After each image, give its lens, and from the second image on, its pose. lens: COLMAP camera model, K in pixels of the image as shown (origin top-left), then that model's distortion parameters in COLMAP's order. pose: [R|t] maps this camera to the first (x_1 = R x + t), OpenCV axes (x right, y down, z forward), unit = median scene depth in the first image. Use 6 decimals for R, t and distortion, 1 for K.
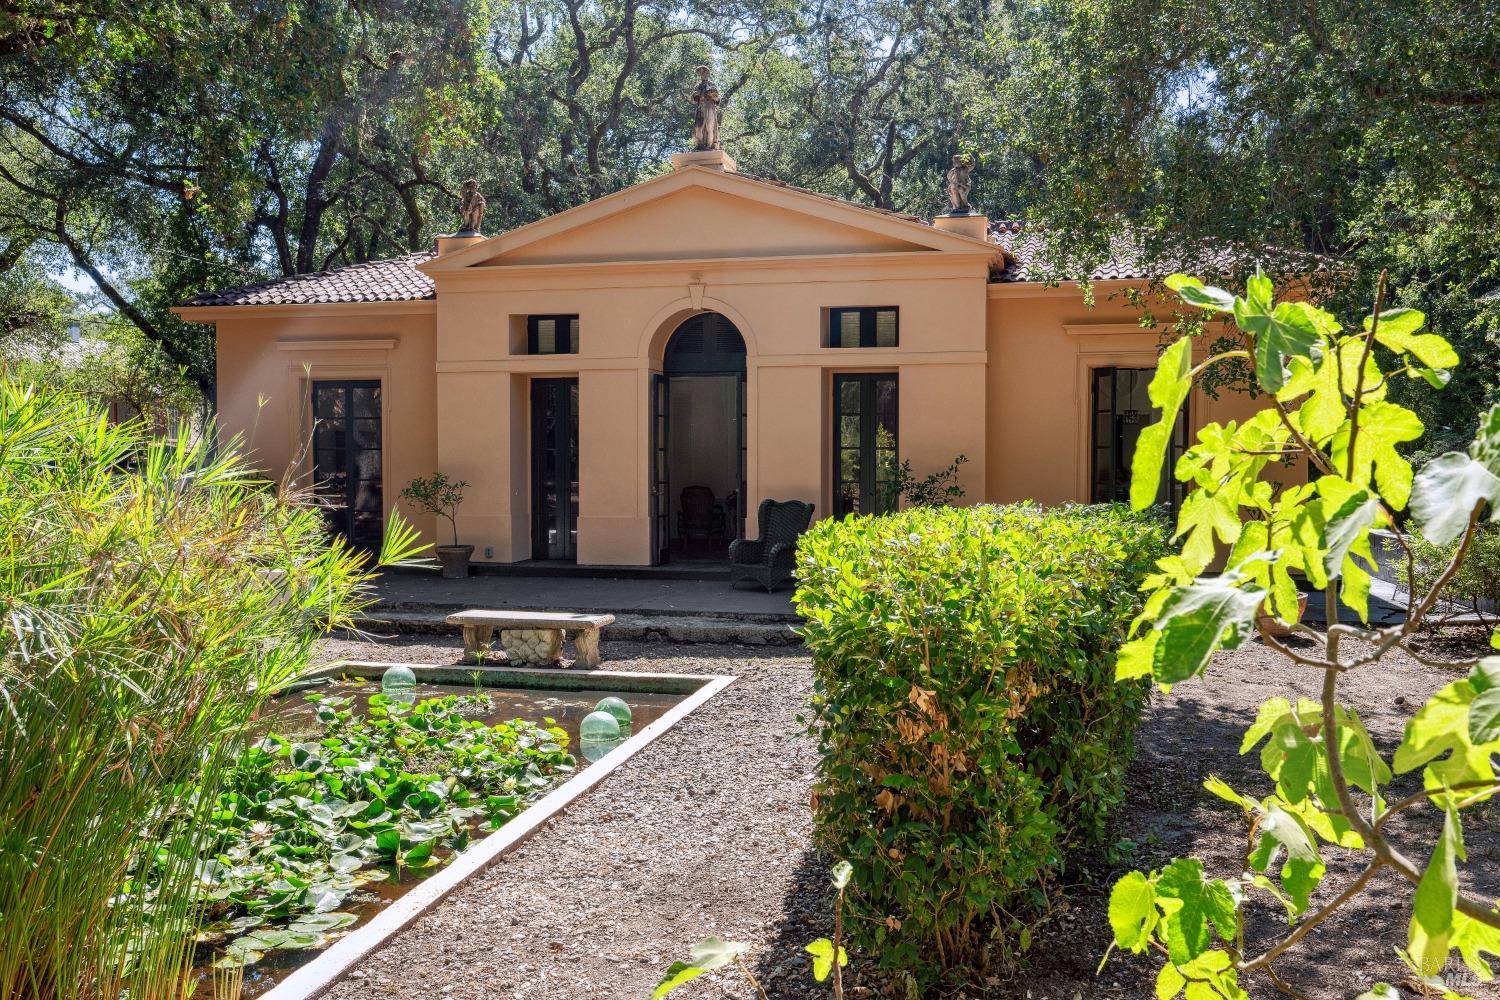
lens RADIAL K [[1267.6, 0, 754.4], [0, 1267.6, 501.3], [0, 0, 1]] dist [0.011610, -0.000745]
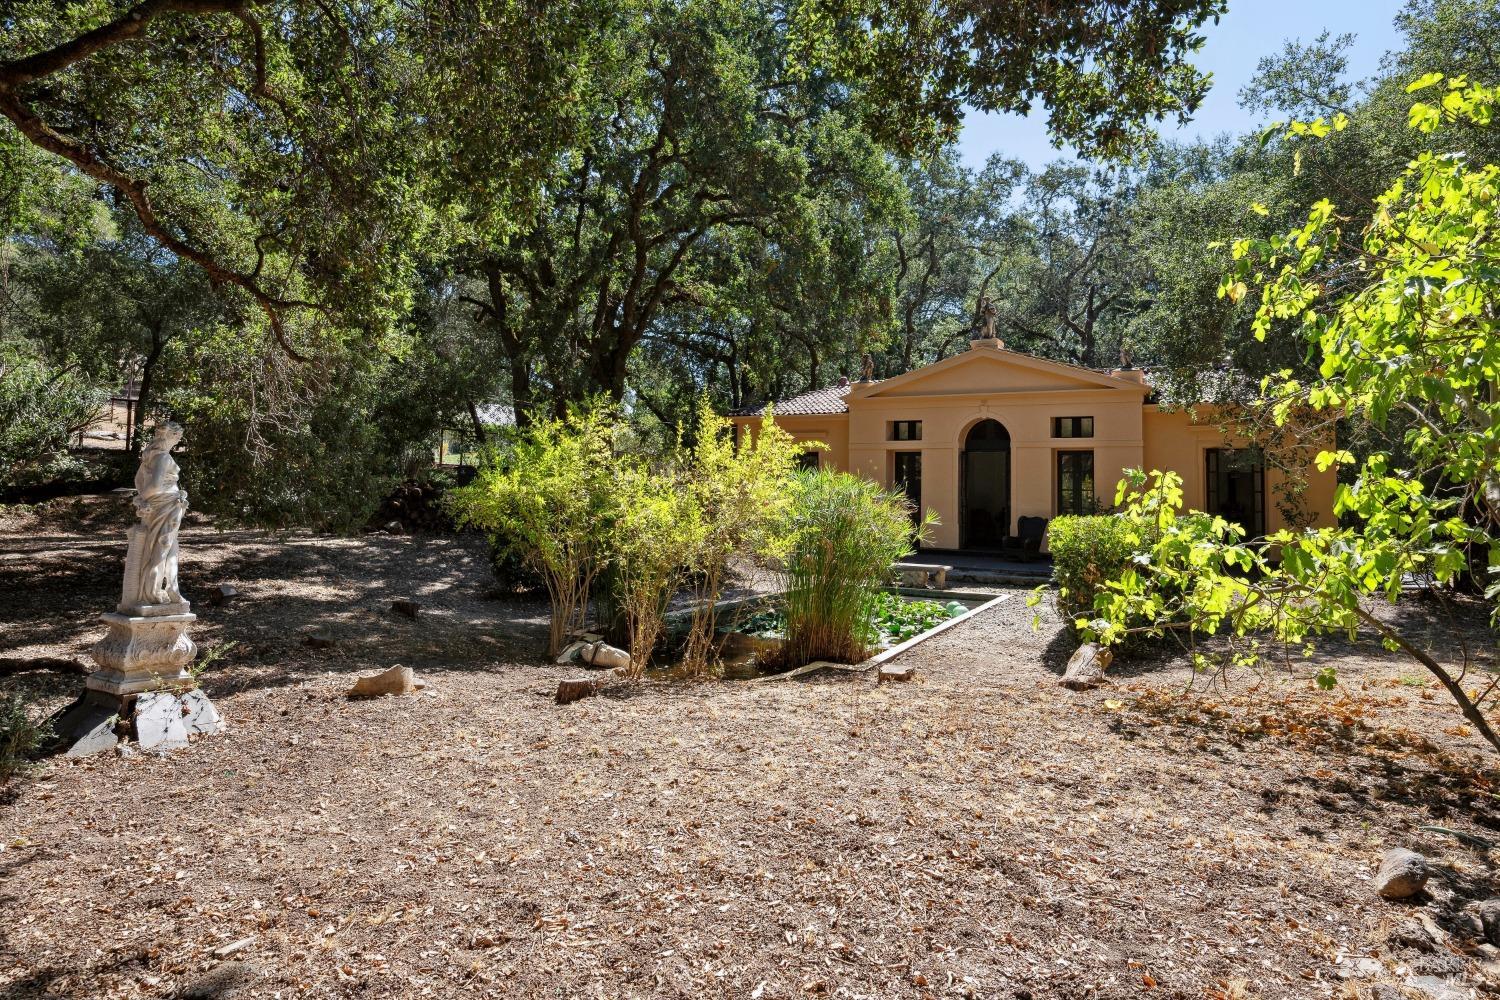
lens RADIAL K [[887.0, 0, 760.7], [0, 887.0, 438.9], [0, 0, 1]] dist [0.020820, 0.000615]
pose [[0.967572, -0.000836, -0.252592, -0.032463], [-0.023168, 0.995486, -0.092041, 0.015328], [0.251529, 0.094908, 0.963185, -0.410609]]
